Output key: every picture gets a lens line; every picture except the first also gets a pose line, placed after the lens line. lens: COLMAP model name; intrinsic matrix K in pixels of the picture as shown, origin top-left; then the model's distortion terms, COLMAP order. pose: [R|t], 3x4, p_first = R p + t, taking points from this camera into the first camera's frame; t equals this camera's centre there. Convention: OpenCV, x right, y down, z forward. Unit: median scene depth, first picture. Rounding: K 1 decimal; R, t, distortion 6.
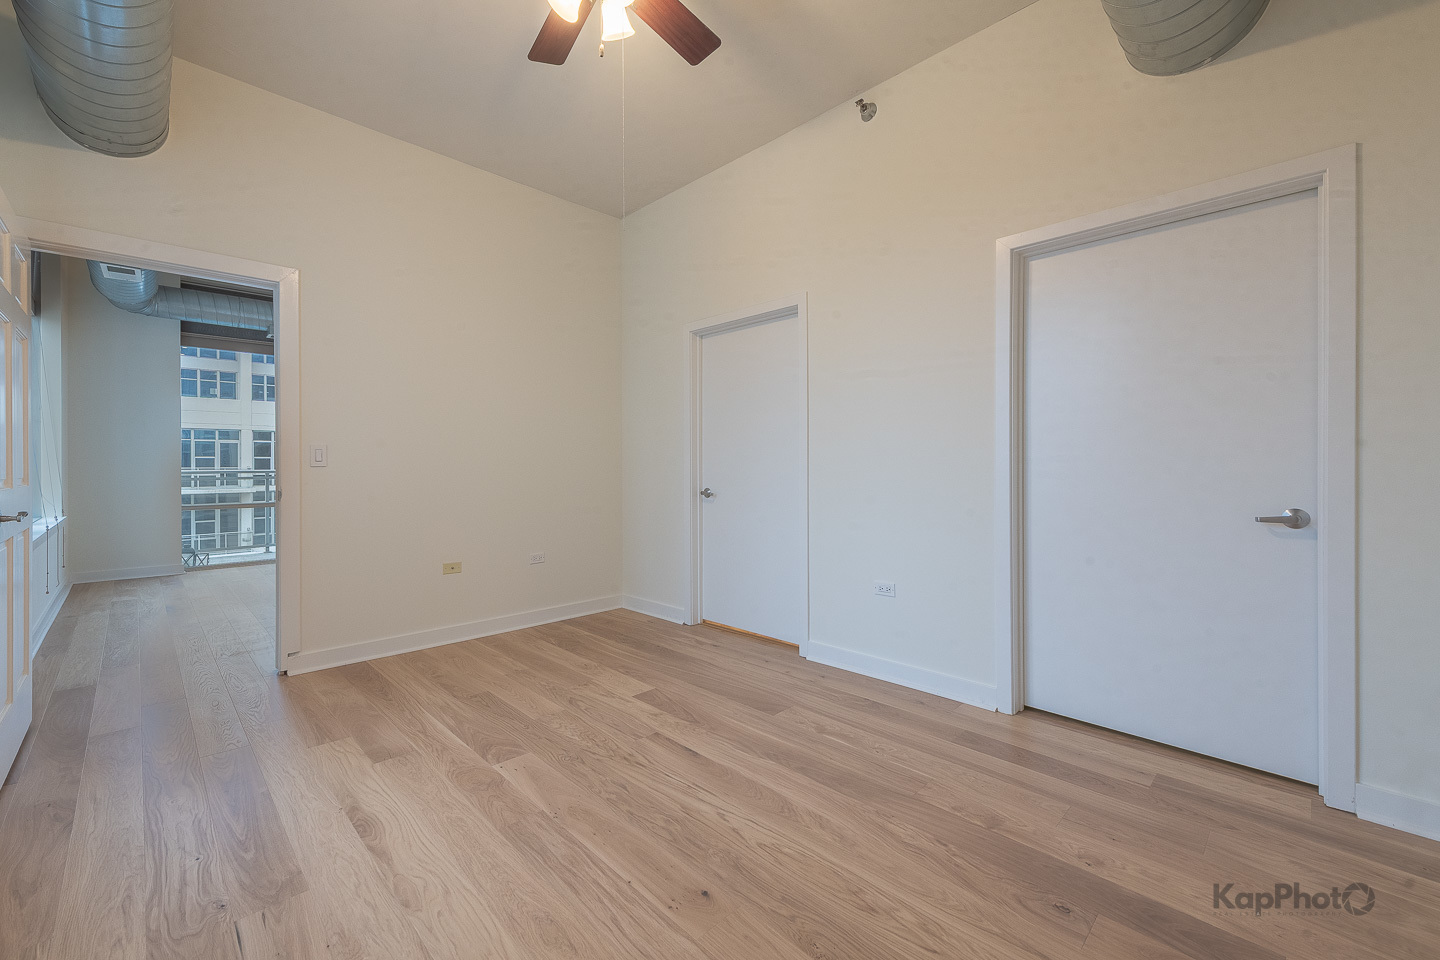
lens RADIAL K [[584.4, 0, 742.7], [0, 584.4, 463.4], [0, 0, 1]] dist [0.017215, -0.003854]
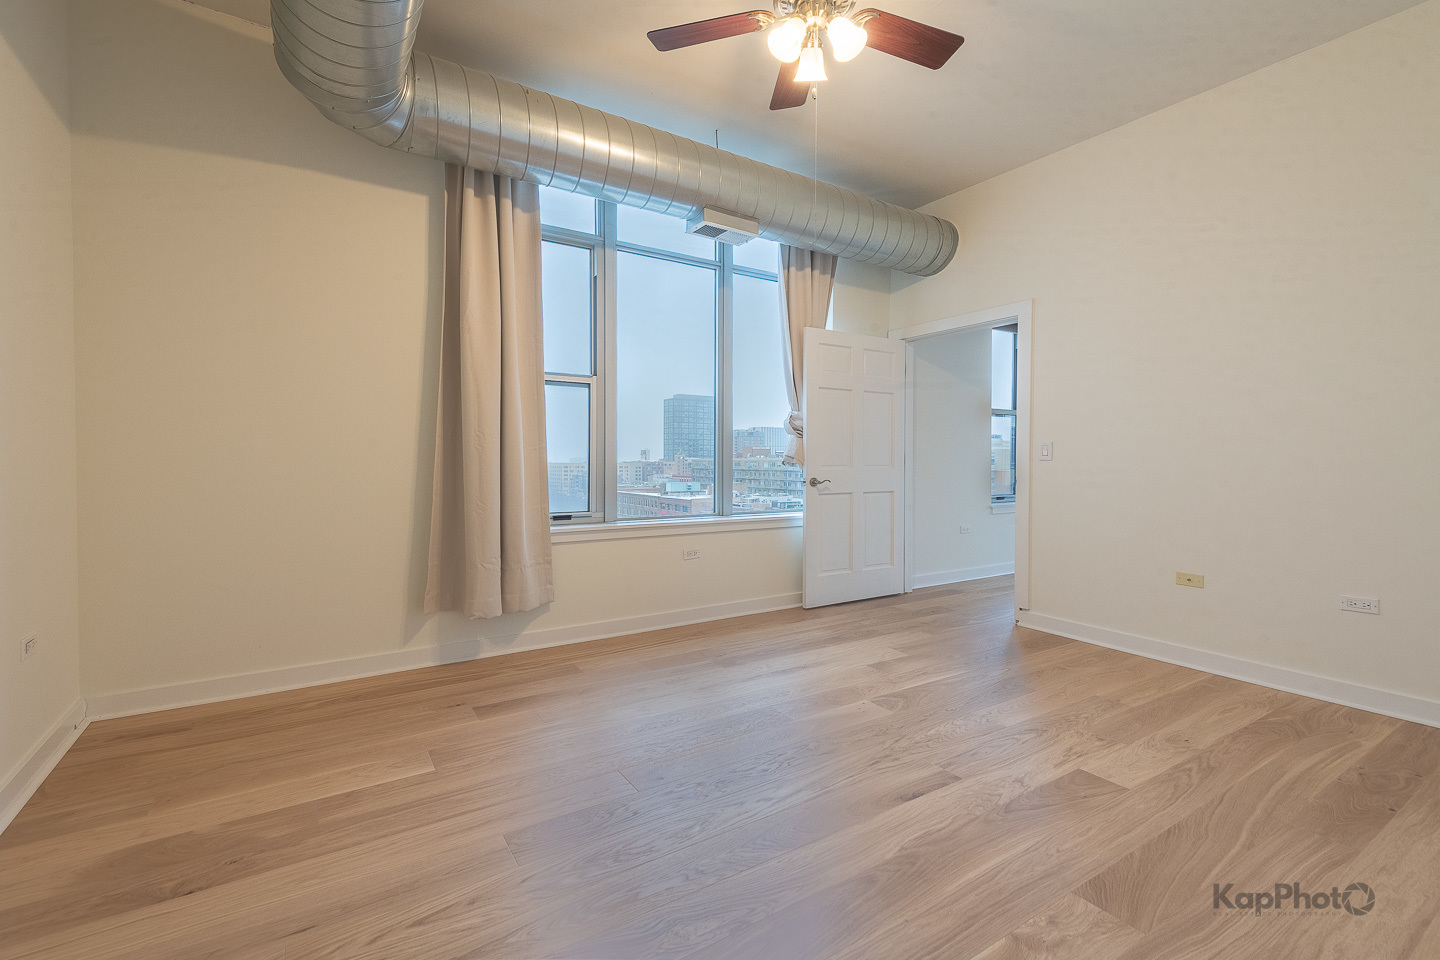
lens RADIAL K [[620.0, 0, 744.0], [0, 620.0, 456.0], [0, 0, 1]] dist [0.011869, -0.000415]
pose [[-0.193809, -0.003483, -0.981033, 0.693118], [0.000716, 0.999993, -0.003692, 0.021066], [0.981039, -0.001418, -0.193805, 0.813632]]
